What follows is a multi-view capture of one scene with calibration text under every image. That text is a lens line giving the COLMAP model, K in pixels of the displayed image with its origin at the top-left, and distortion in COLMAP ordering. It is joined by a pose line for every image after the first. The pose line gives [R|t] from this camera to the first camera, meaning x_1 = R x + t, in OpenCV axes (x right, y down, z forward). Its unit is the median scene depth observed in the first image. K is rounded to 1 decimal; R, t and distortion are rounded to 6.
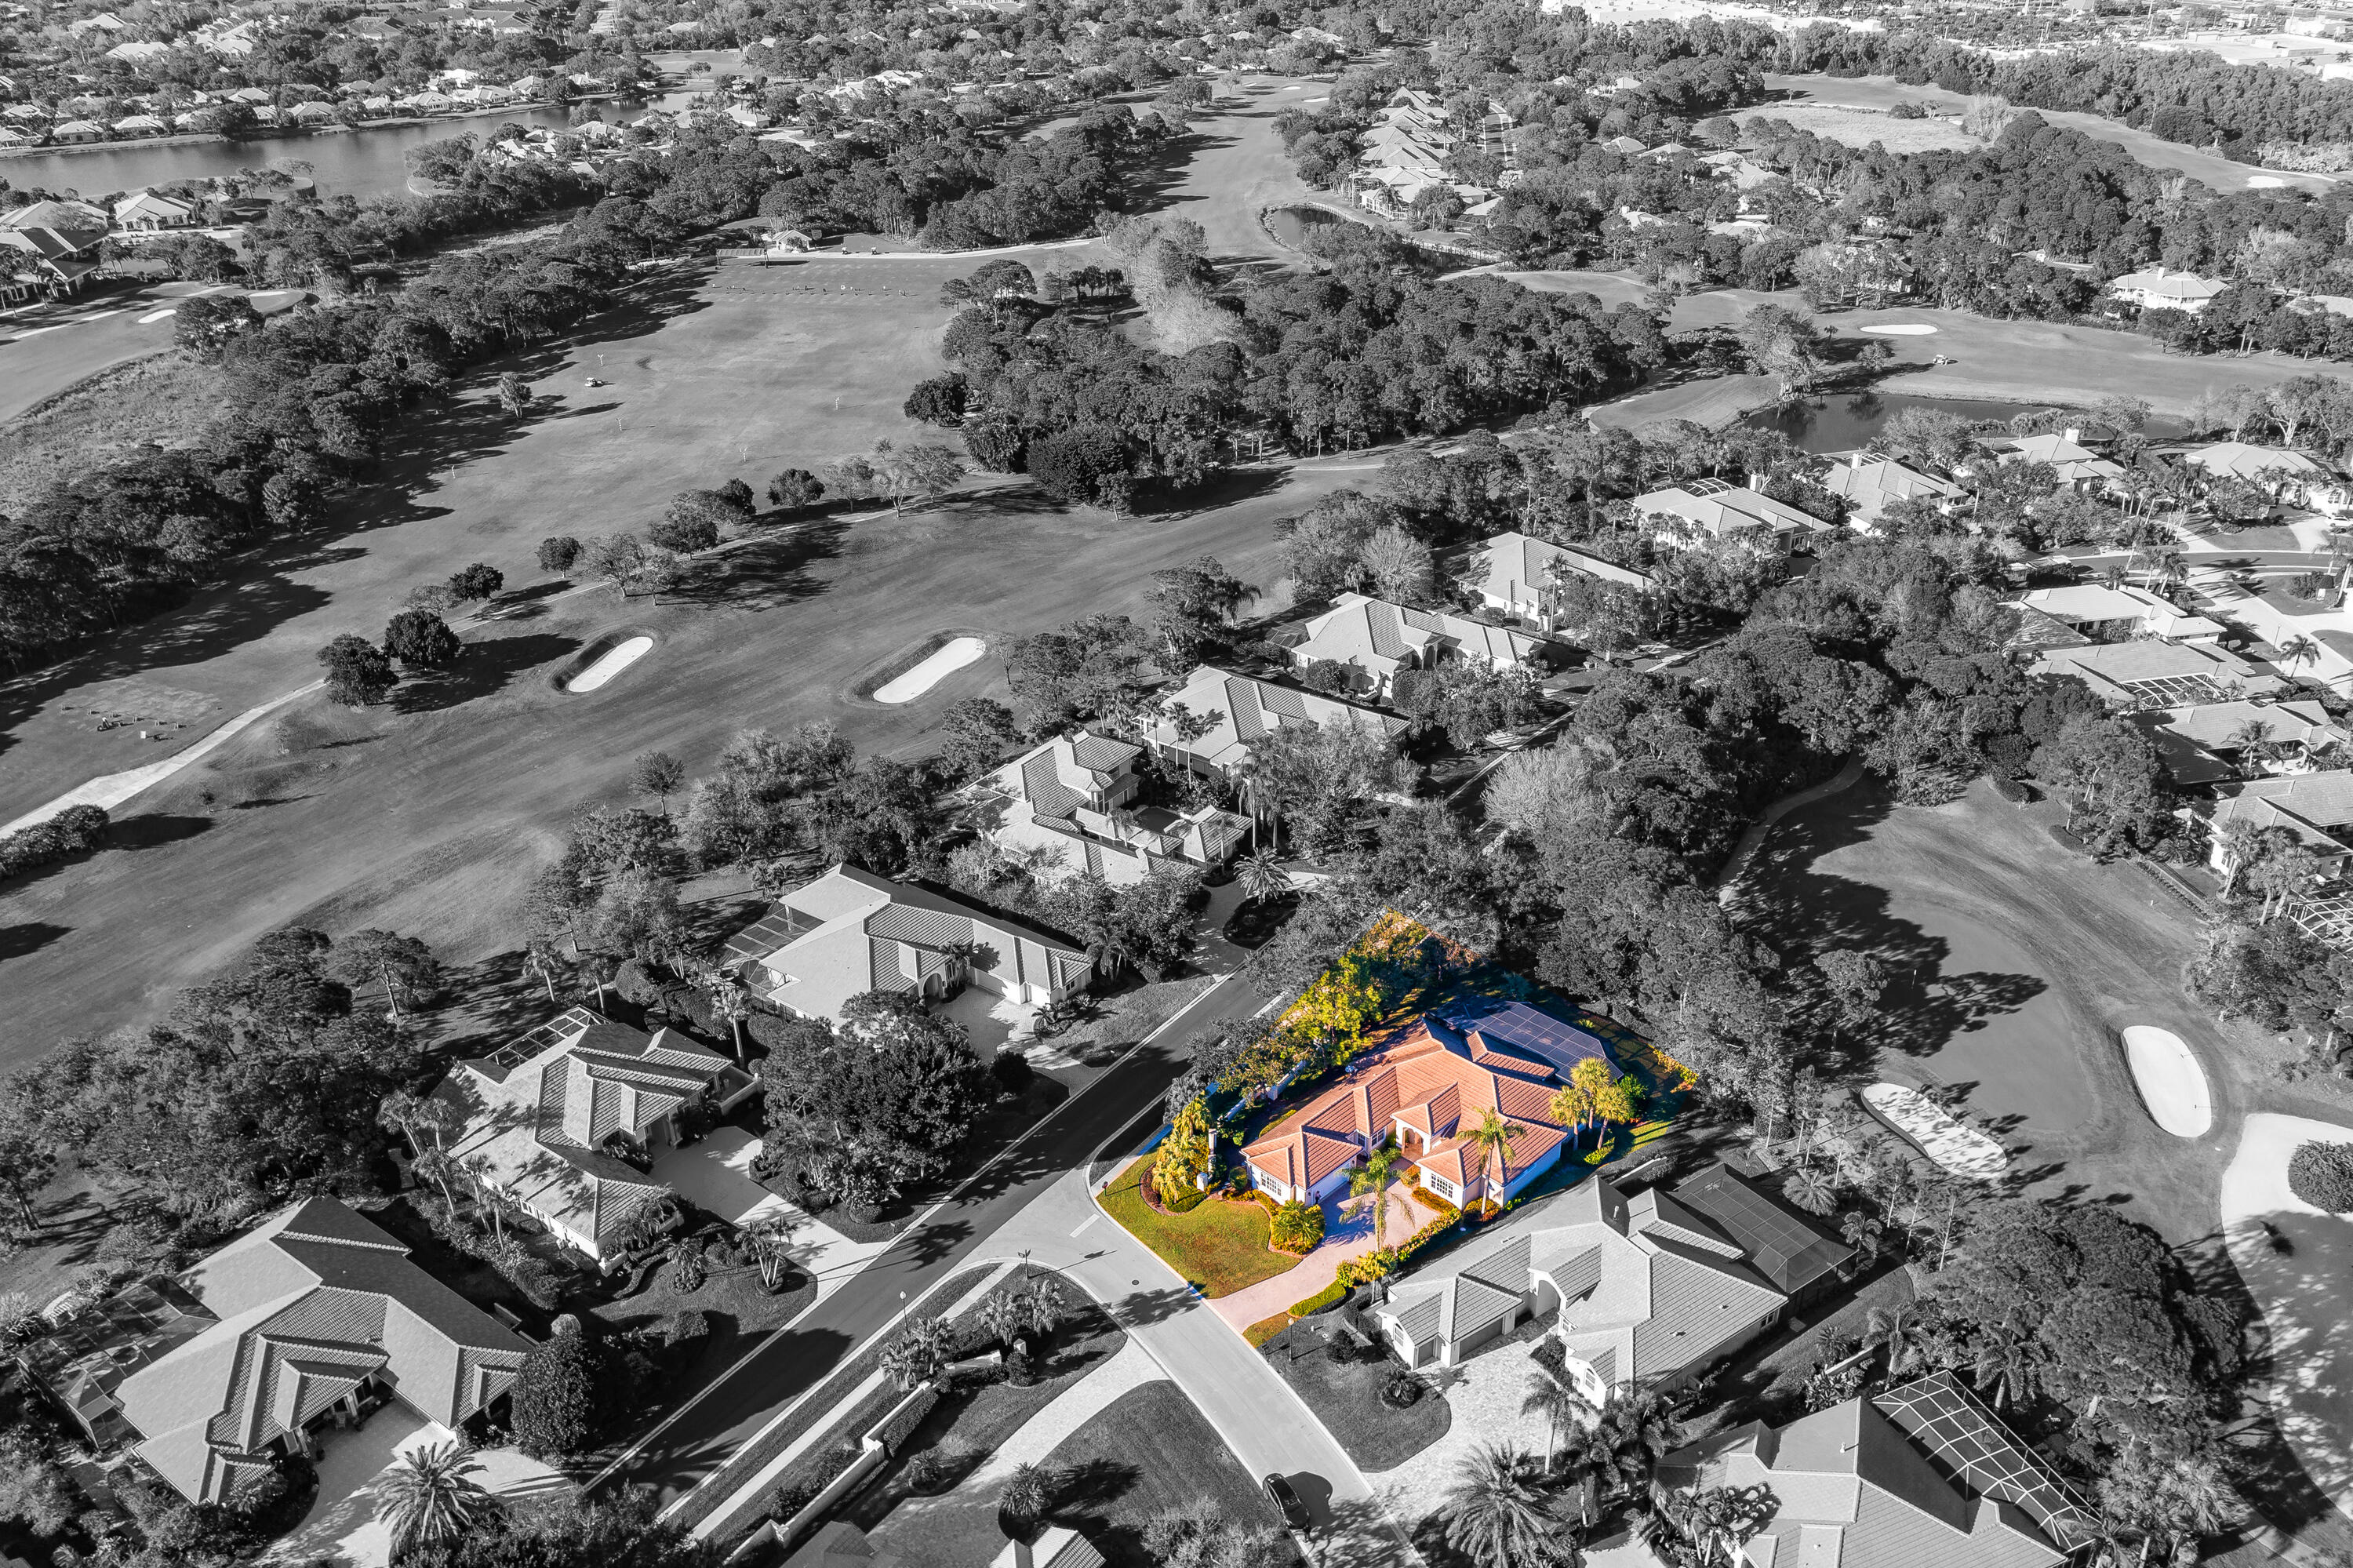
lens RADIAL K [[1865.7, 0, 1172.4], [0, 1865.7, 750.2], [0, 0, 1]] dist [0.003855, 0.000448]
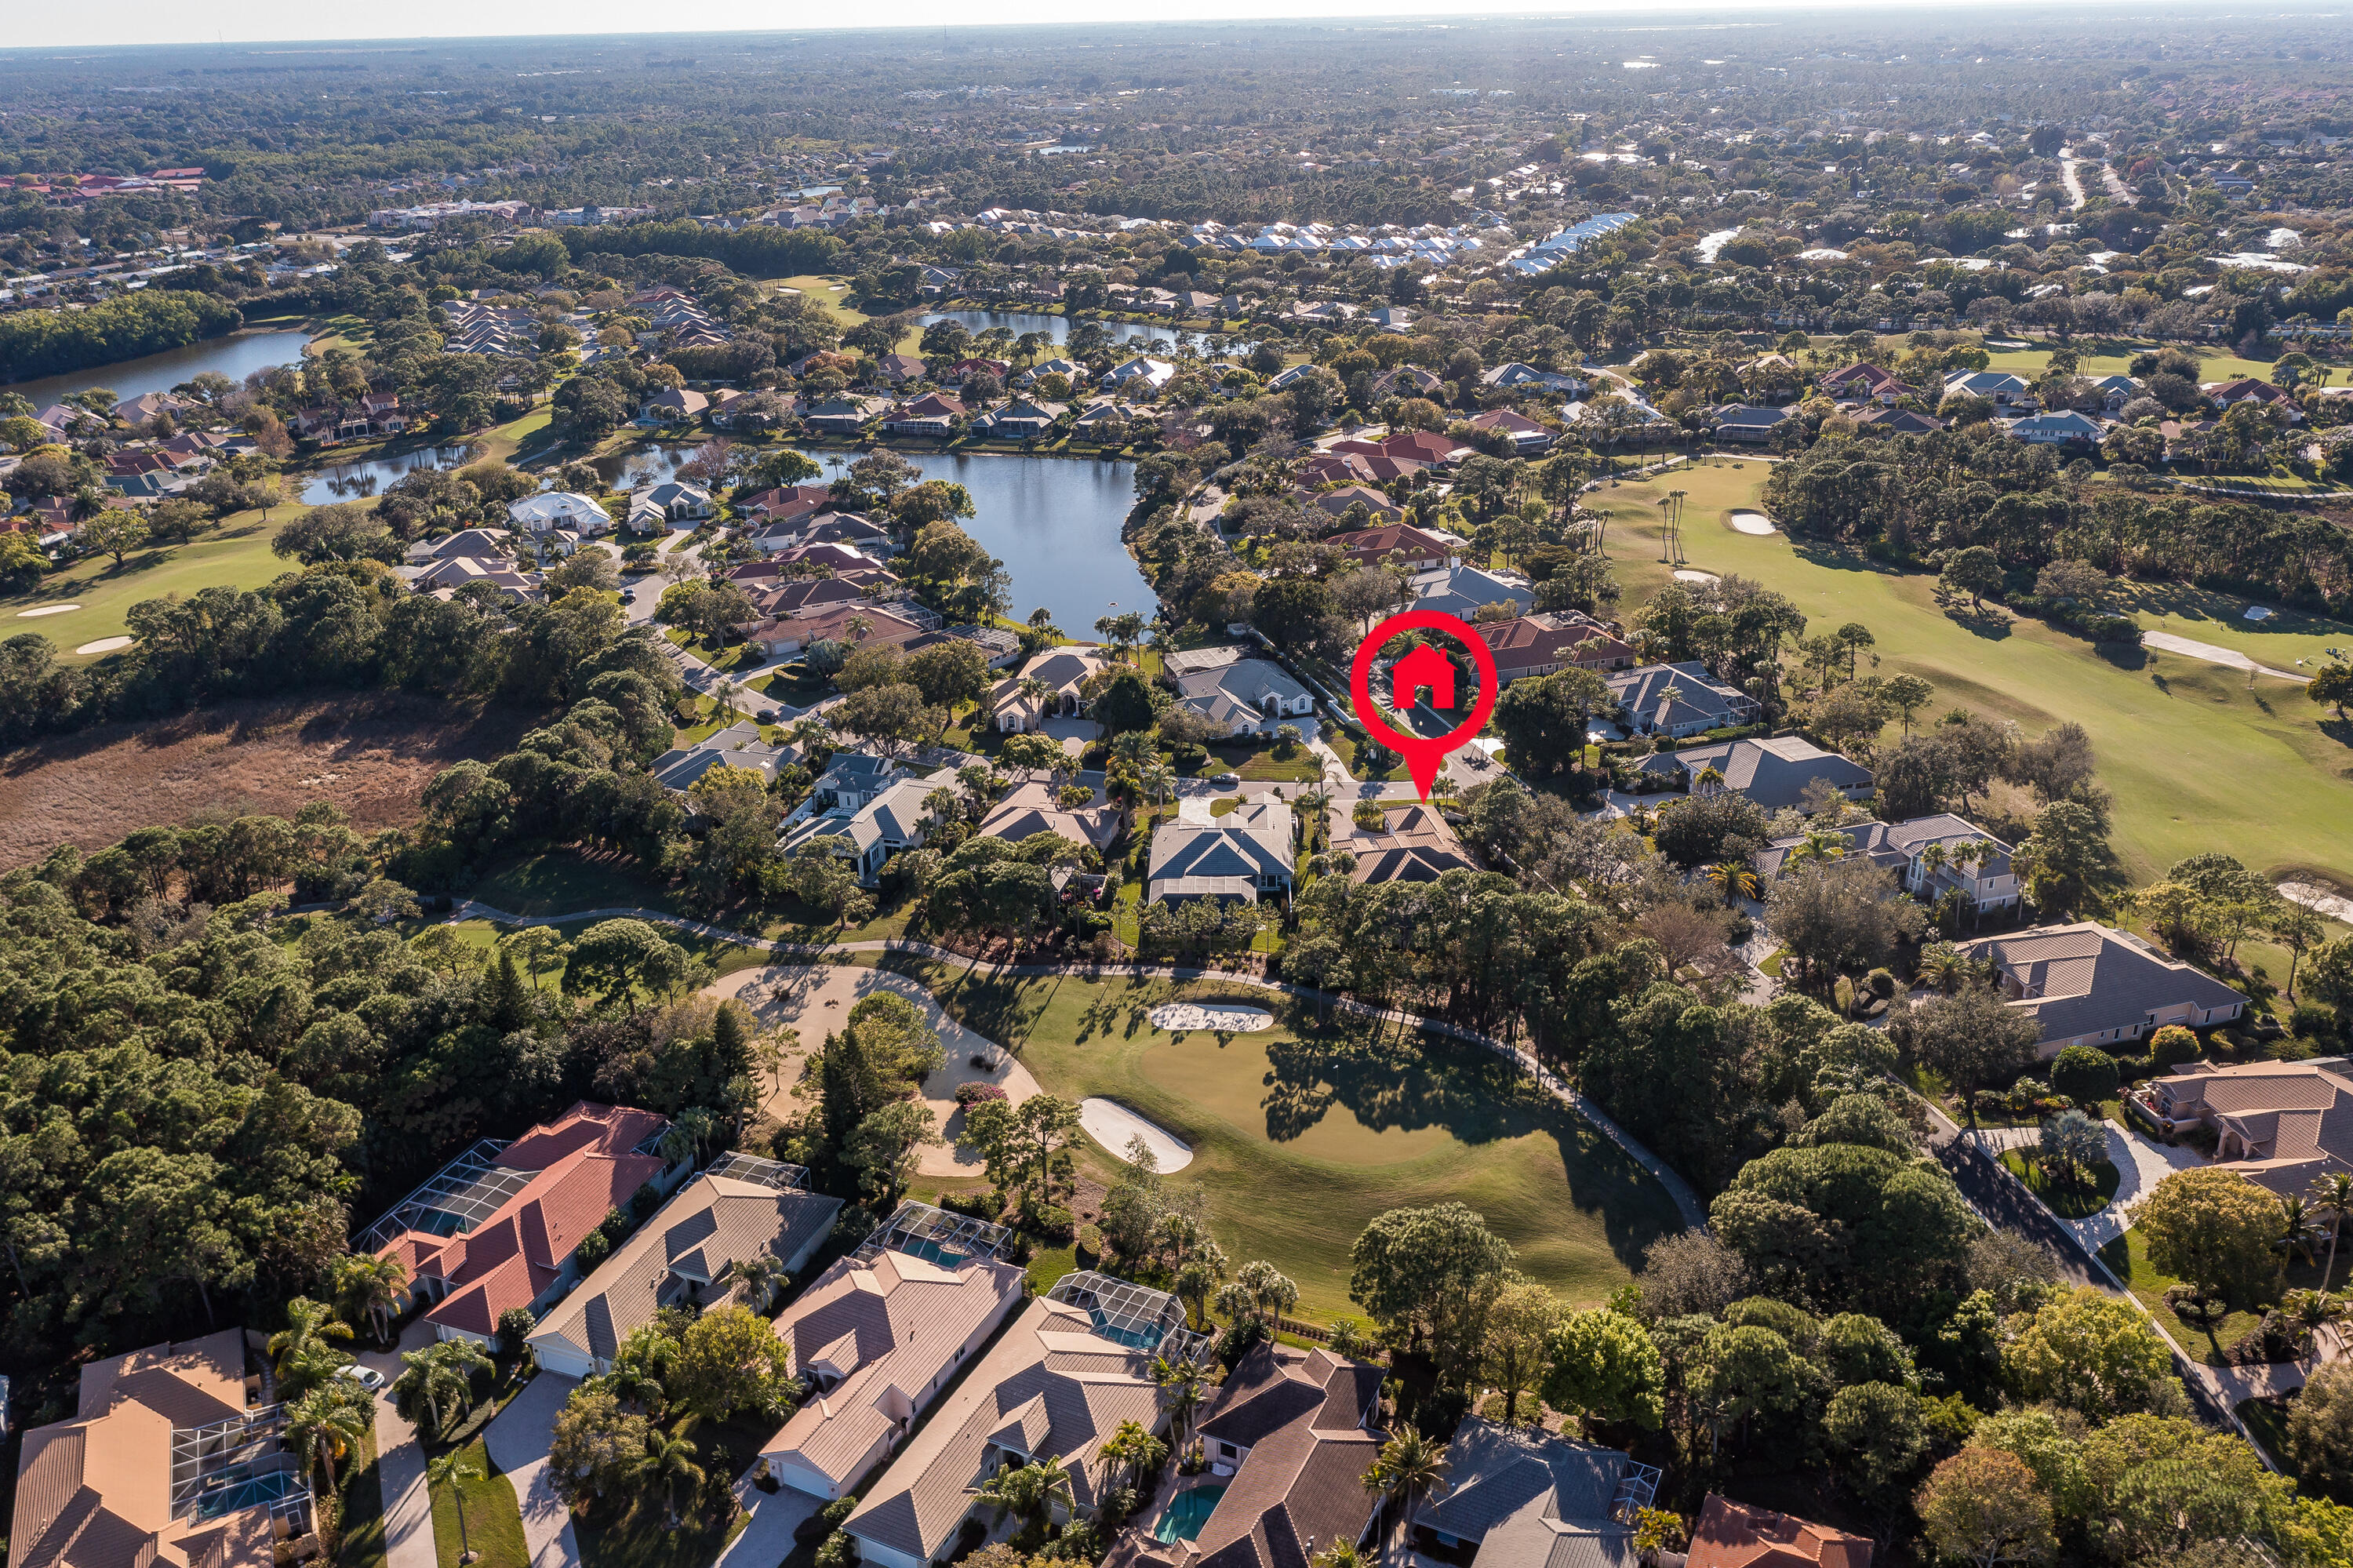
lens RADIAL K [[1850.5, 0, 1176.5], [0, 1850.5, 784.0], [0, 0, 1]] dist [-0.004201, 0.003947]
pose [[-0.588496, 0.346696, -0.730393, 0.850624], [-0.332295, 0.719845, 0.609428, -0.450365], [0.737056, 0.601352, -0.308421, 0.834022]]
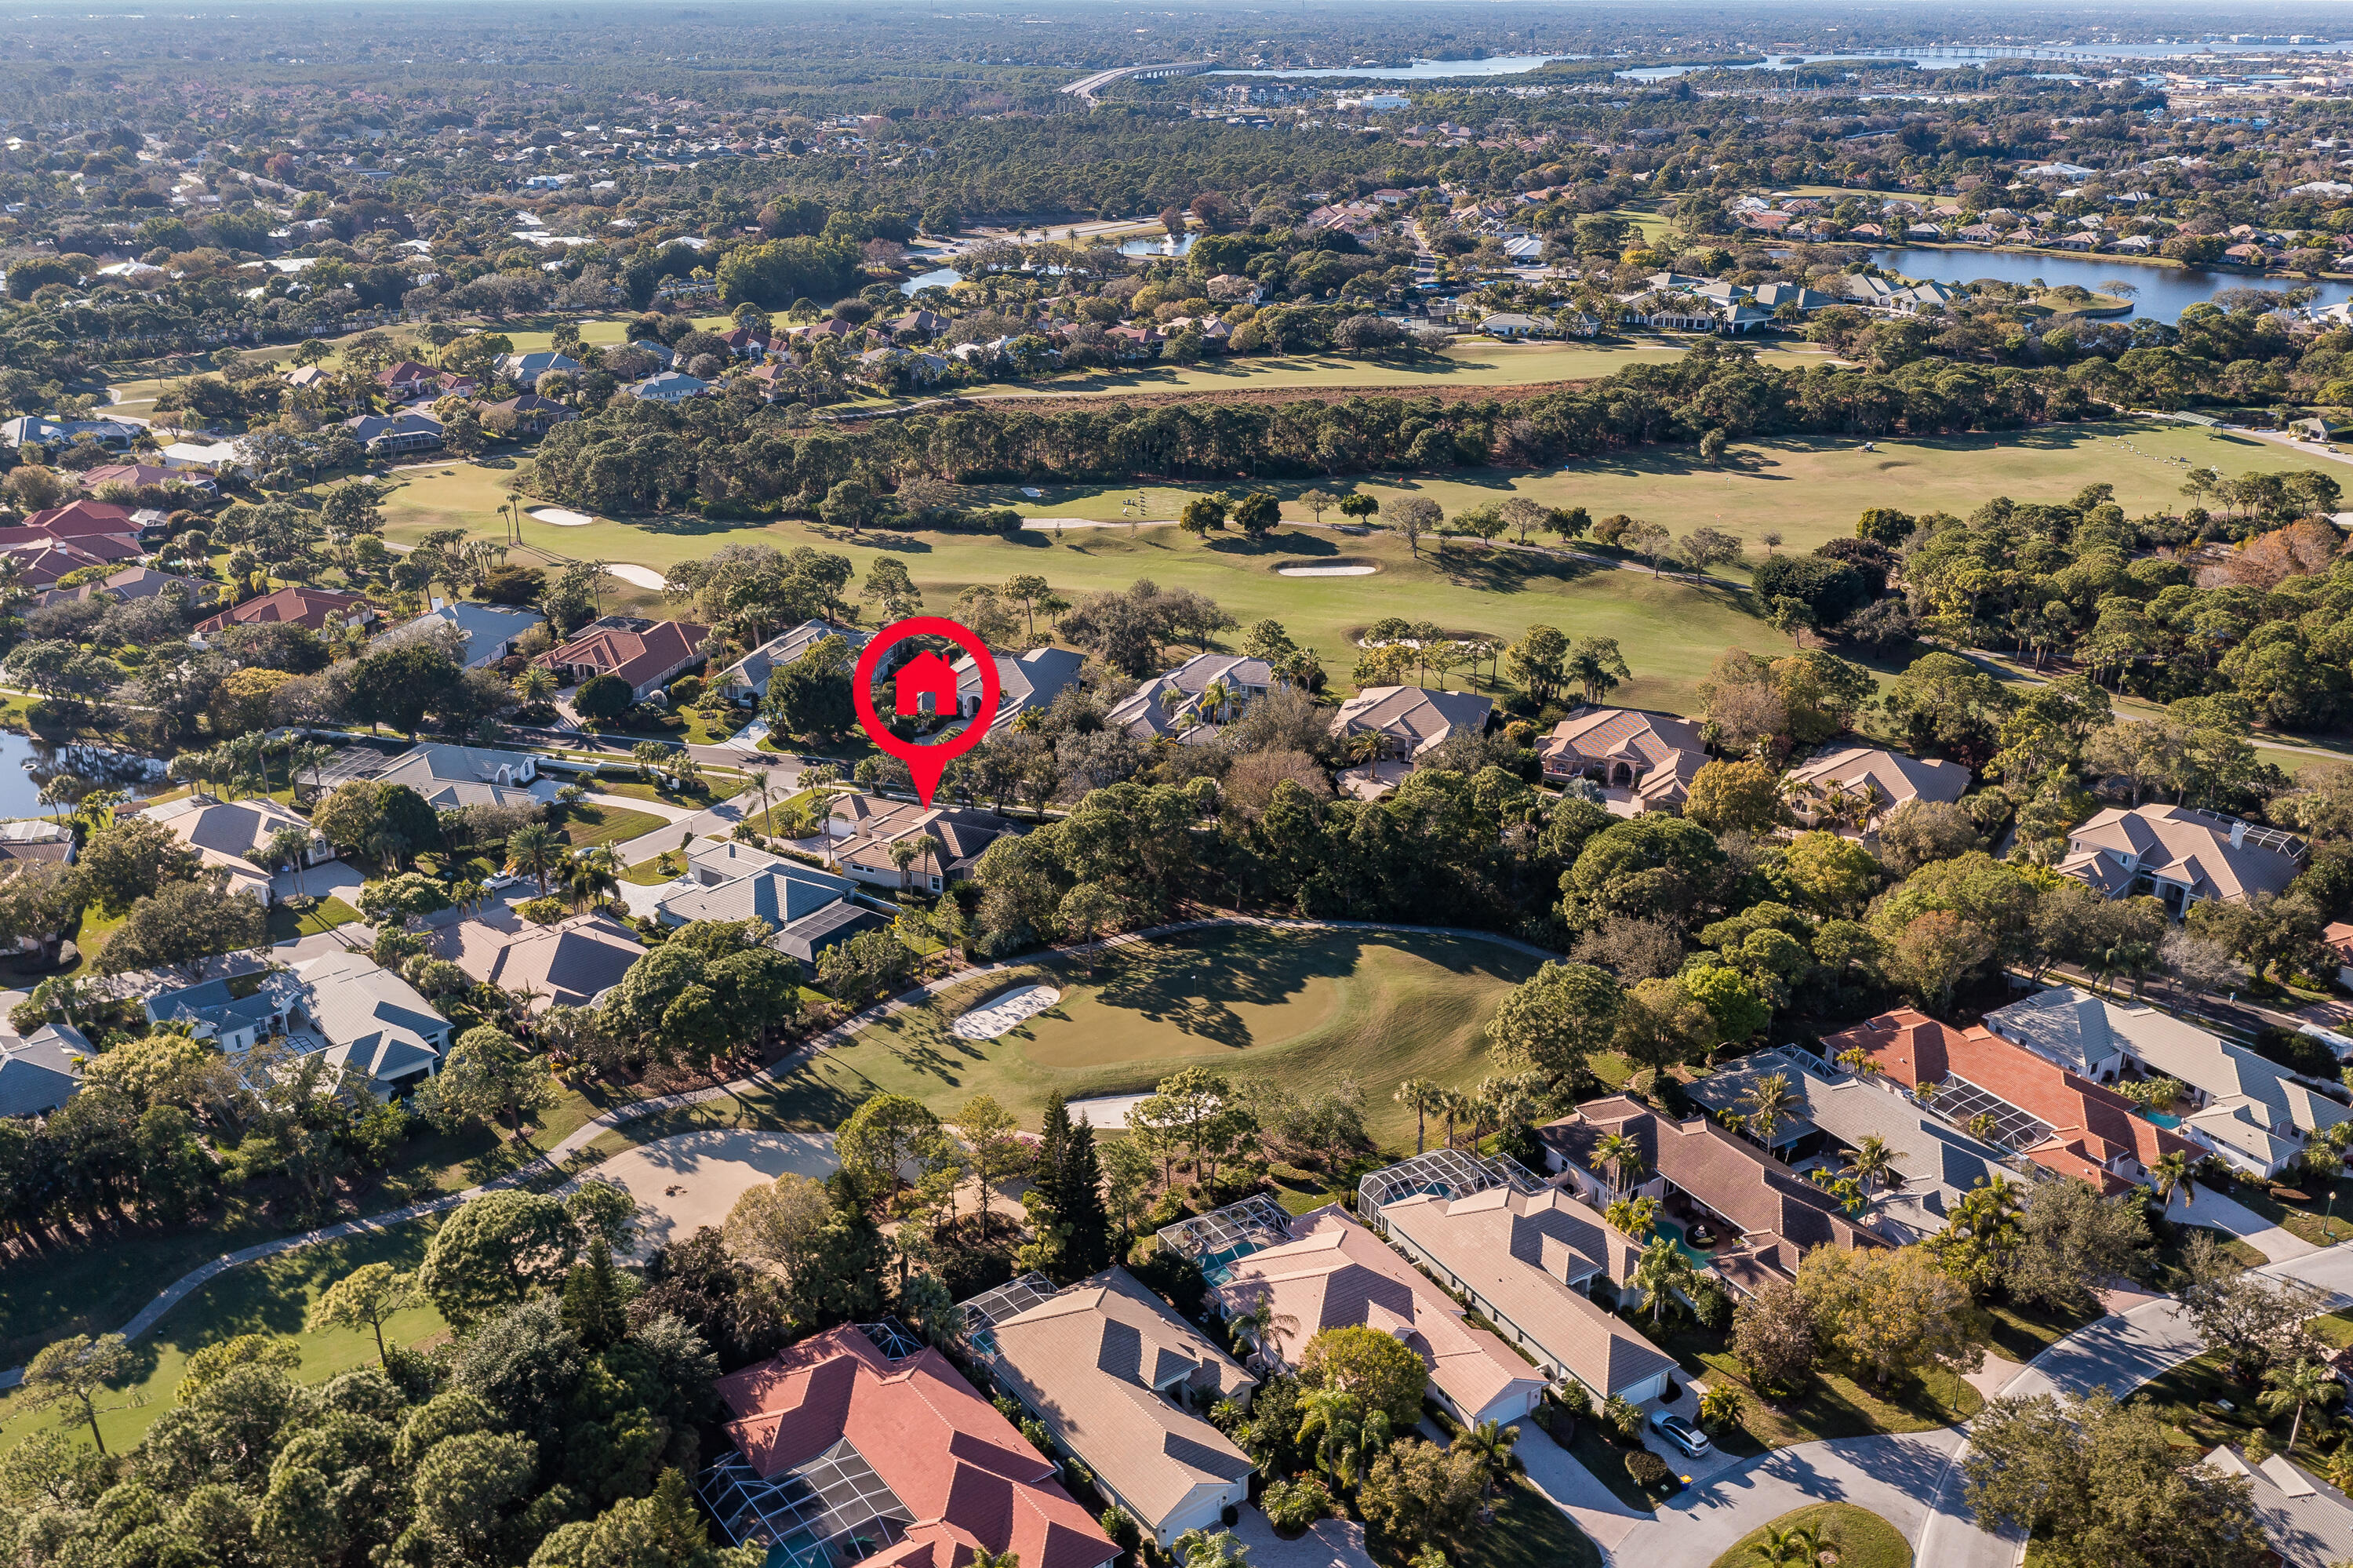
lens RADIAL K [[1958.2, 0, 1176.5], [0, 1958.2, 784.0], [0, 0, 1]] dist [0.001767, 0.002219]
pose [[0.358322, 0.375712, -0.854661, 0.982969], [-0.431740, 0.878365, 0.205123, -0.161593], [0.827772, 0.295491, 0.476947, 0.275601]]
